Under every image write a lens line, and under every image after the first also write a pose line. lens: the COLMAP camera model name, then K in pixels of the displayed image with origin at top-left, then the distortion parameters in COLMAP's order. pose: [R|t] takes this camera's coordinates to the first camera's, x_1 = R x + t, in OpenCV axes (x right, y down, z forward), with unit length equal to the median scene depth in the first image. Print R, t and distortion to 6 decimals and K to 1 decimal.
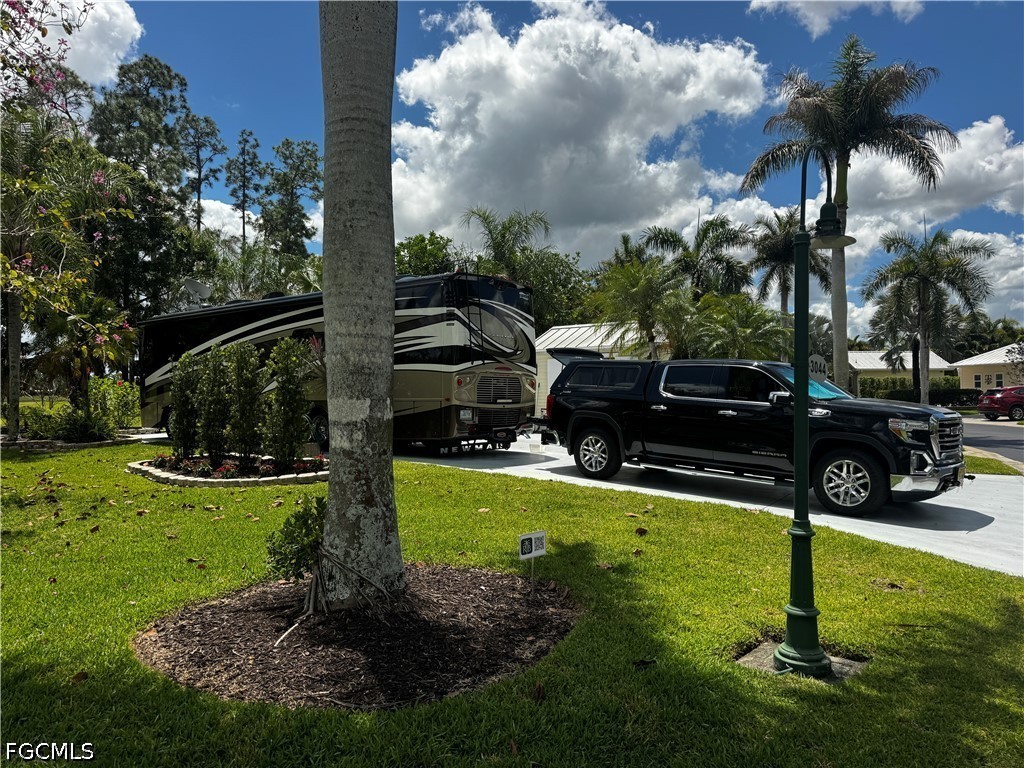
lens RADIAL K [[725.1, 0, 512.0], [0, 725.1, 384.0], [0, 0, 1]] dist [0.003258, 0.004432]
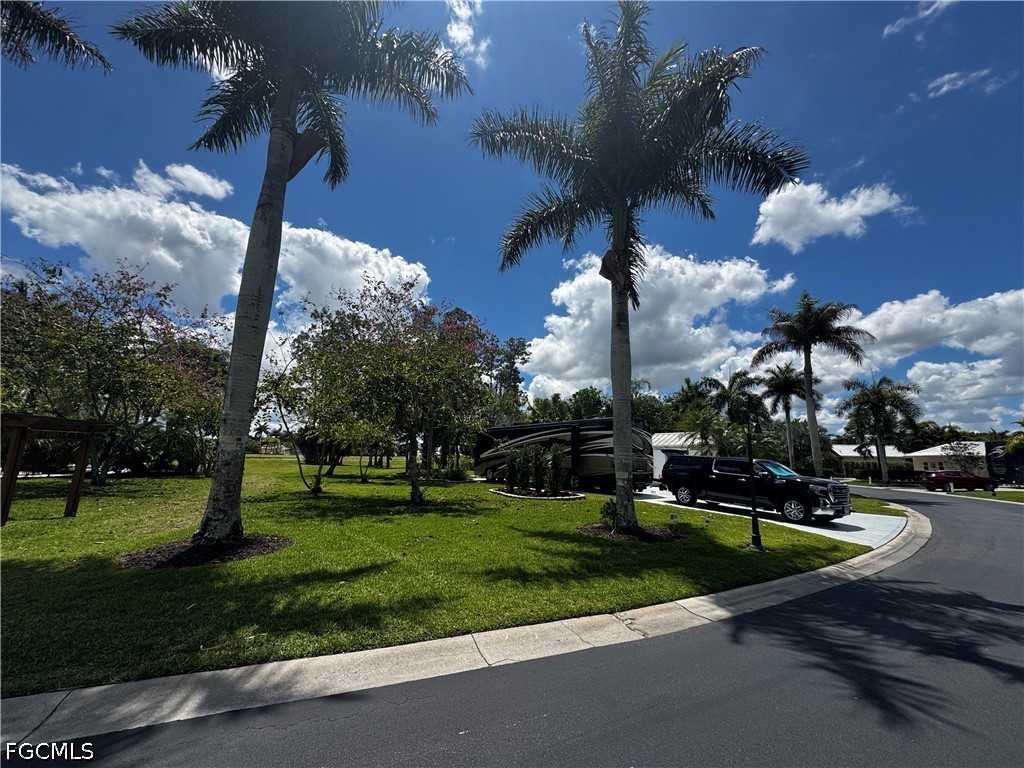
lens RADIAL K [[405.0, 0, 504.8], [0, 405.0, 372.8], [0, 0, 1]] dist [-0.009692, 0.000230]
pose [[0.965634, -0.023106, -0.258875, -0.023693], [-0.028840, 0.980363, -0.195080, -0.004804], [0.258299, 0.195842, 0.946006, -0.100027]]
